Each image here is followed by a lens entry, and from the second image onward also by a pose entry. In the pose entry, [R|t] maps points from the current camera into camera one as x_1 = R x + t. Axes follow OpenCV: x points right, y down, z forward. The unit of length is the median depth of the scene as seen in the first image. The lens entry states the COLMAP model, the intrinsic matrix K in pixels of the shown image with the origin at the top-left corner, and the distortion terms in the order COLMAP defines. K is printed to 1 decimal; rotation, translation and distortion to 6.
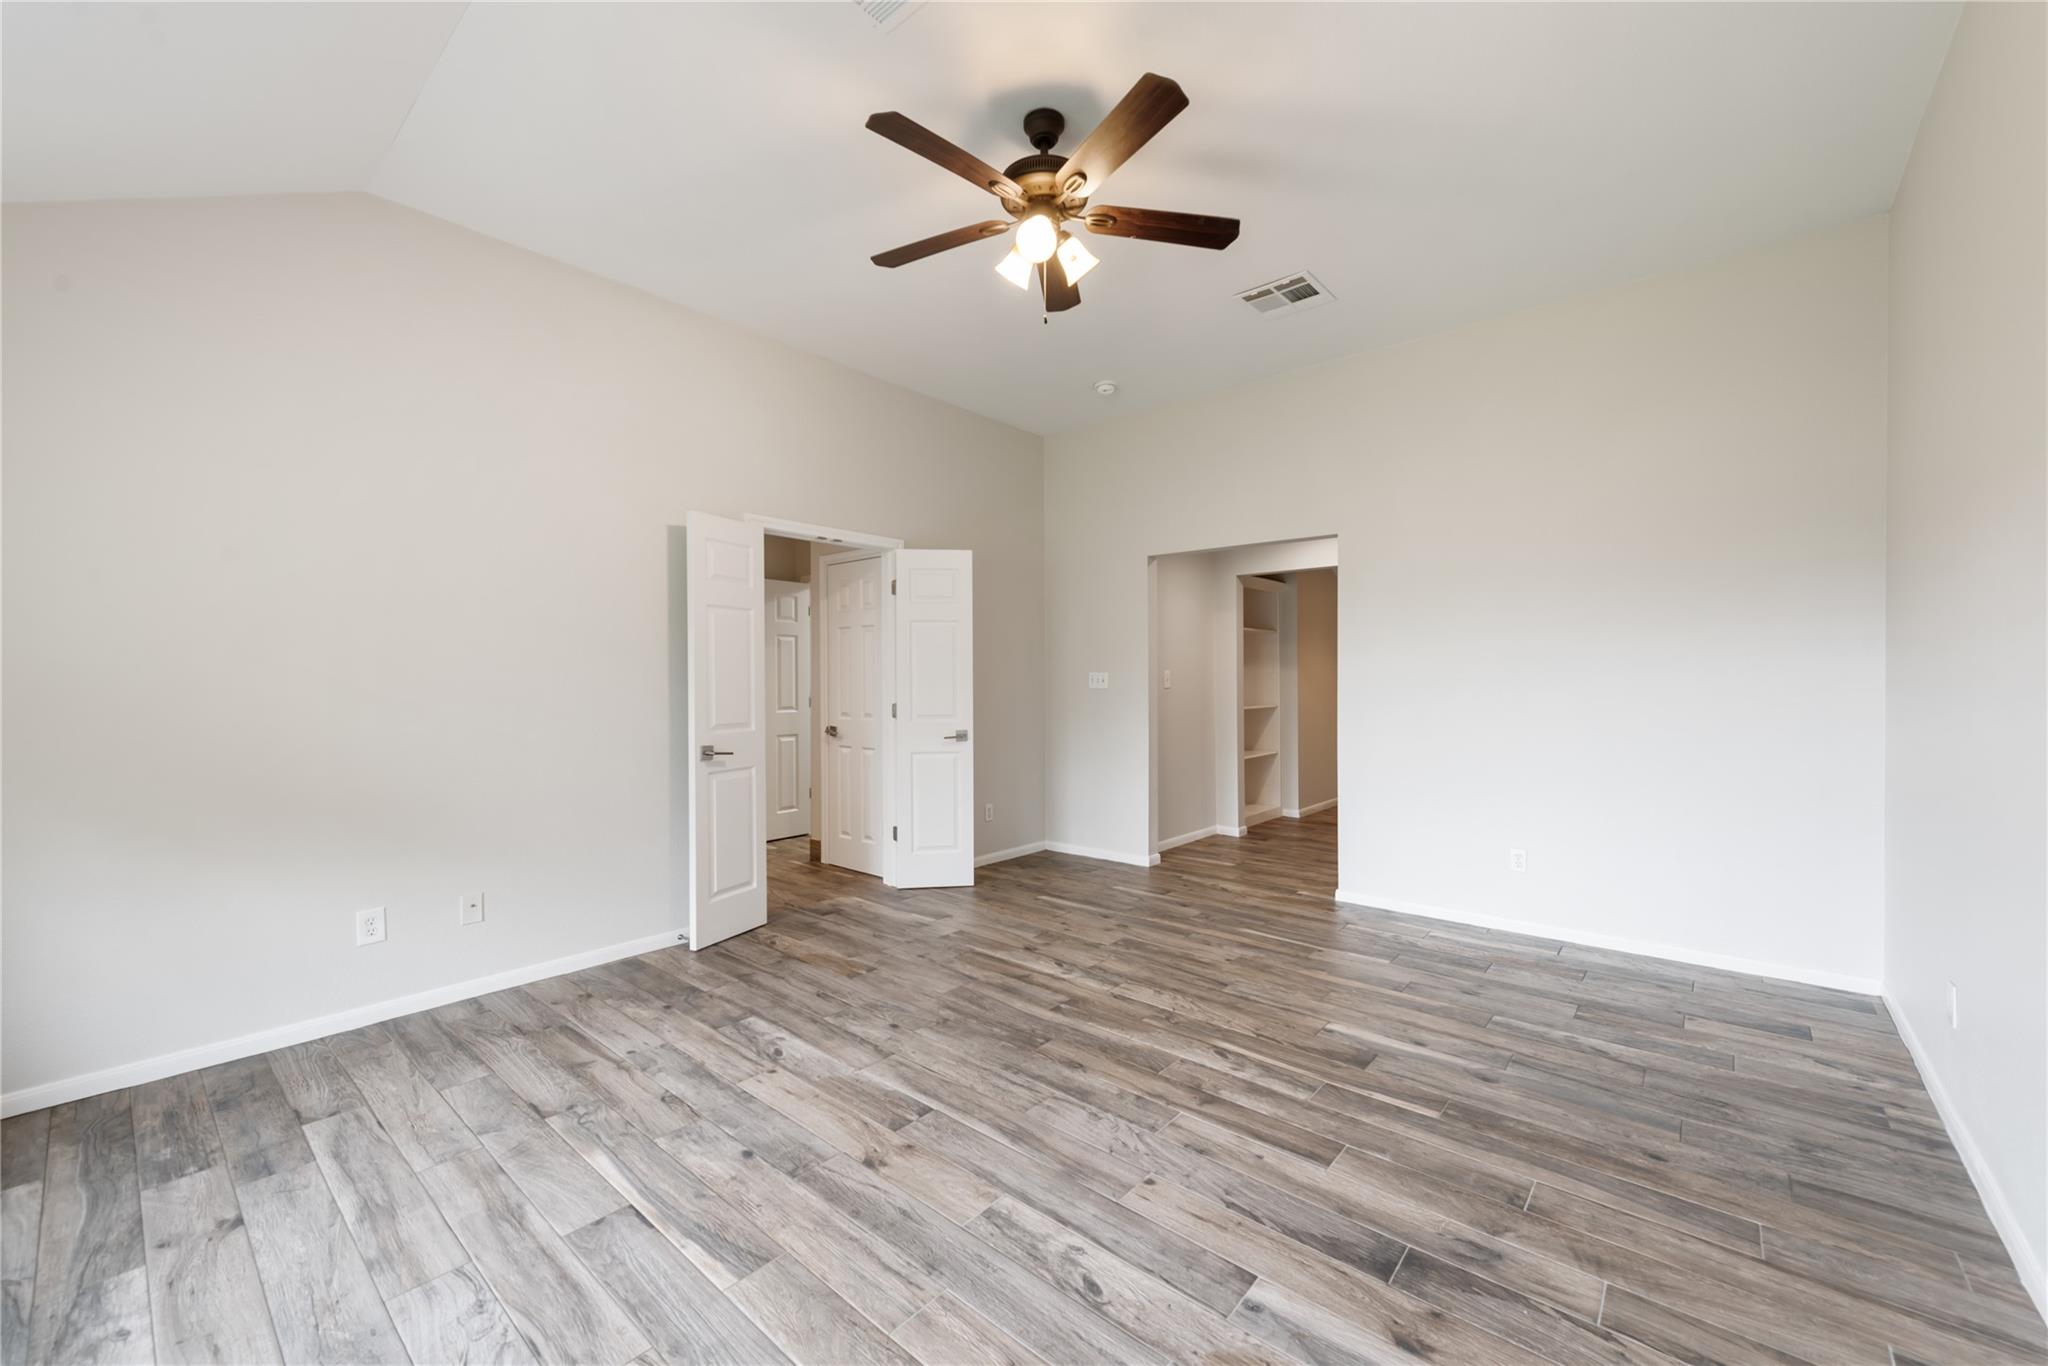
lens RADIAL K [[803.8, 0, 1031.4], [0, 803.8, 685.0], [0, 0, 1]] dist [0.016594, -0.005585]
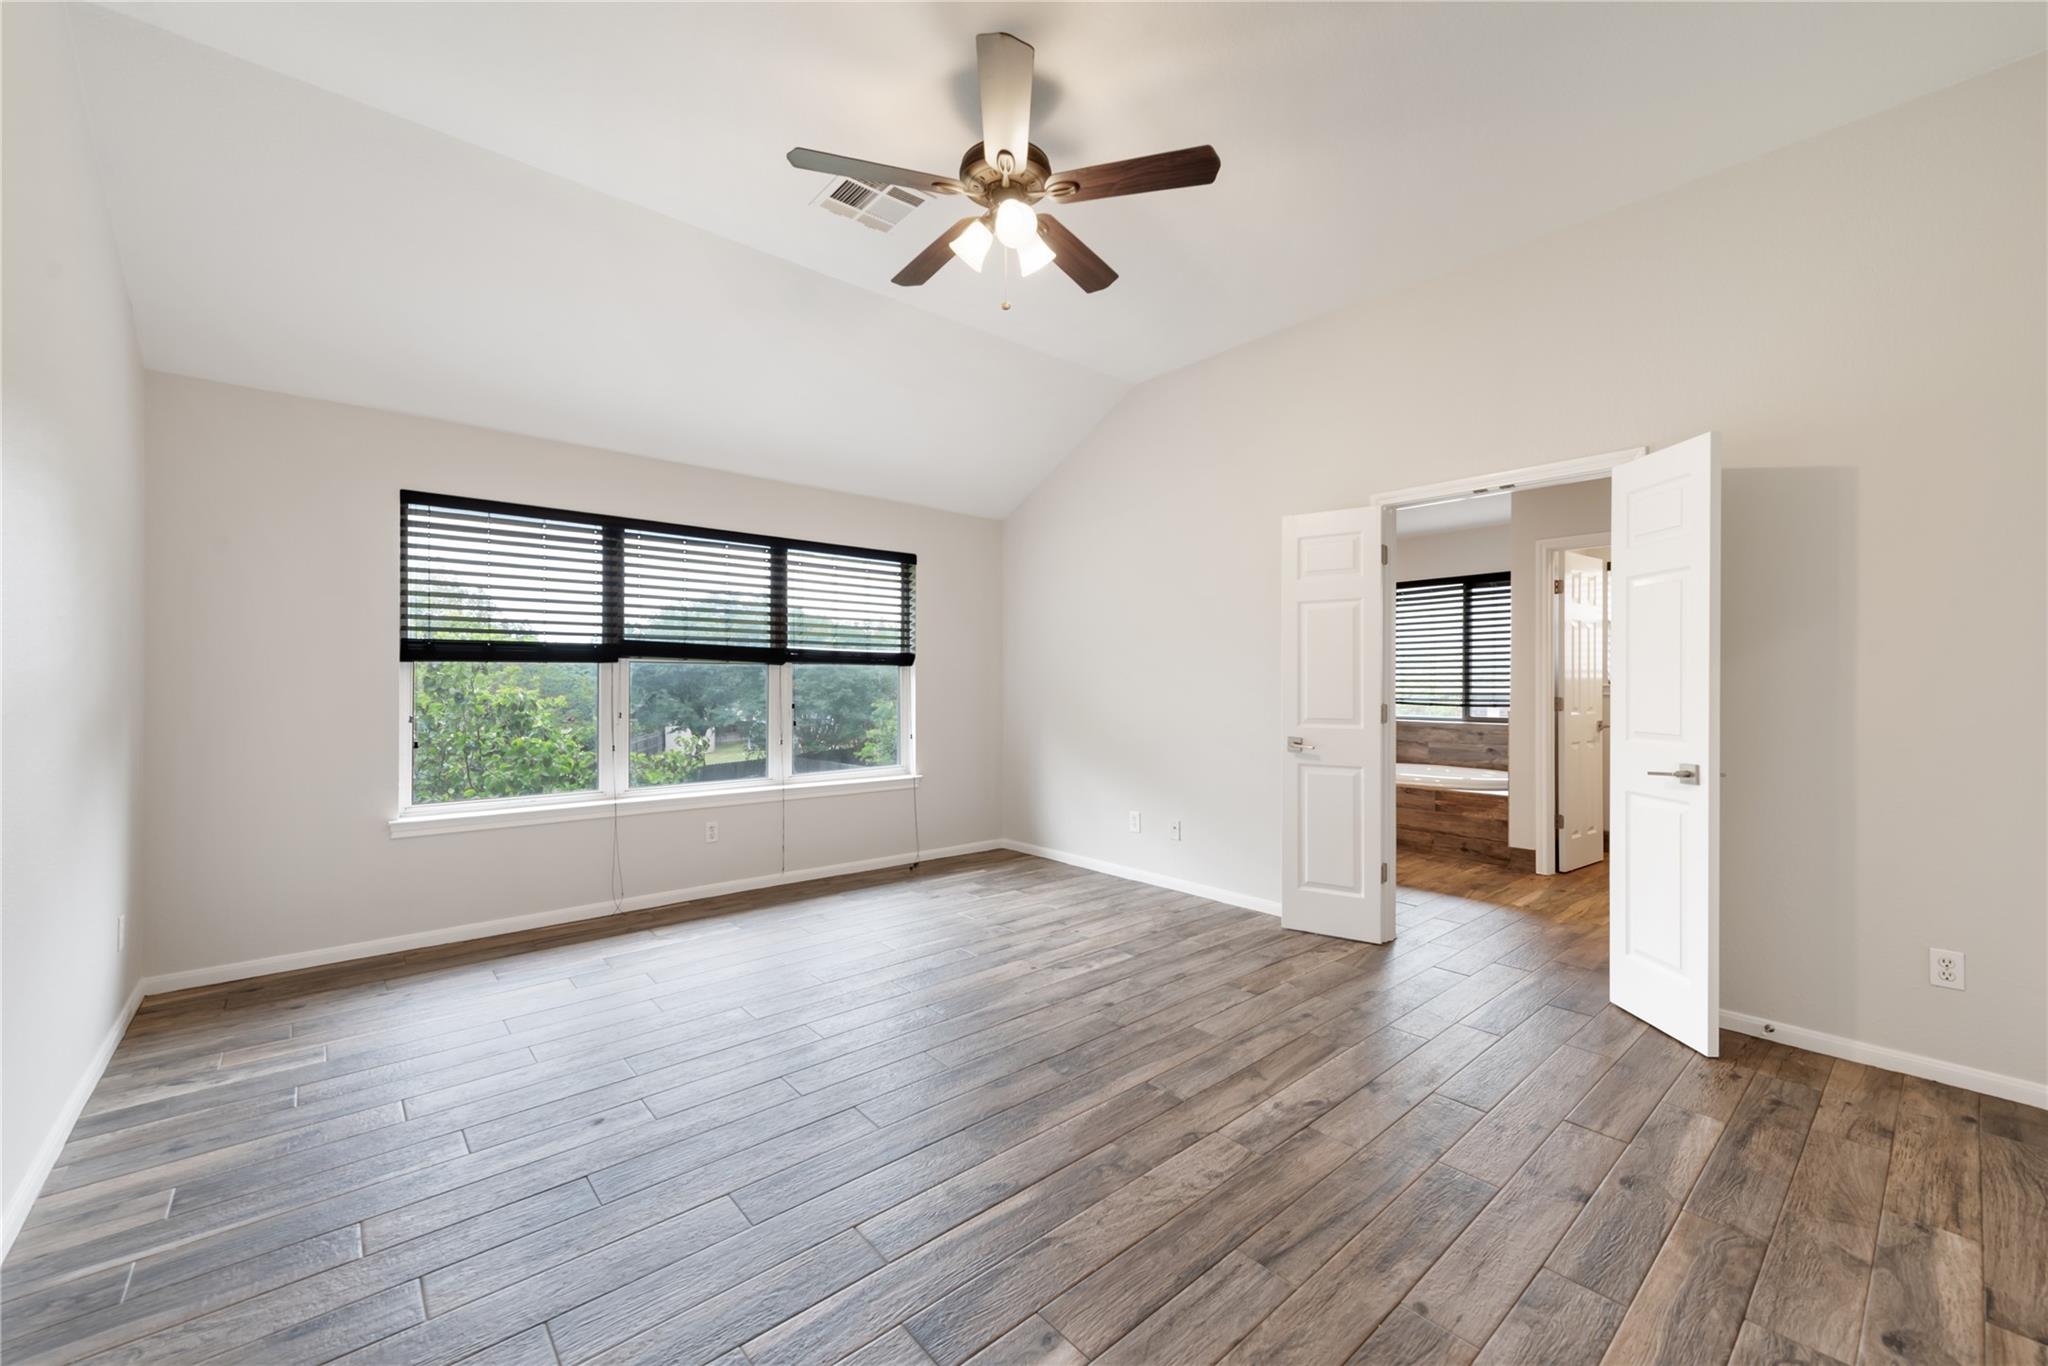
lens RADIAL K [[803.8, 0, 1031.4], [0, 803.8, 685.0], [0, 0, 1]] dist [0.016594, -0.005585]
pose [[-0.148457, 0.010106, -0.988867, 0.788411], [-0.005484, 0.999924, 0.011043, -0.002916], [0.988904, 0.007063, -0.148390, 0.947028]]
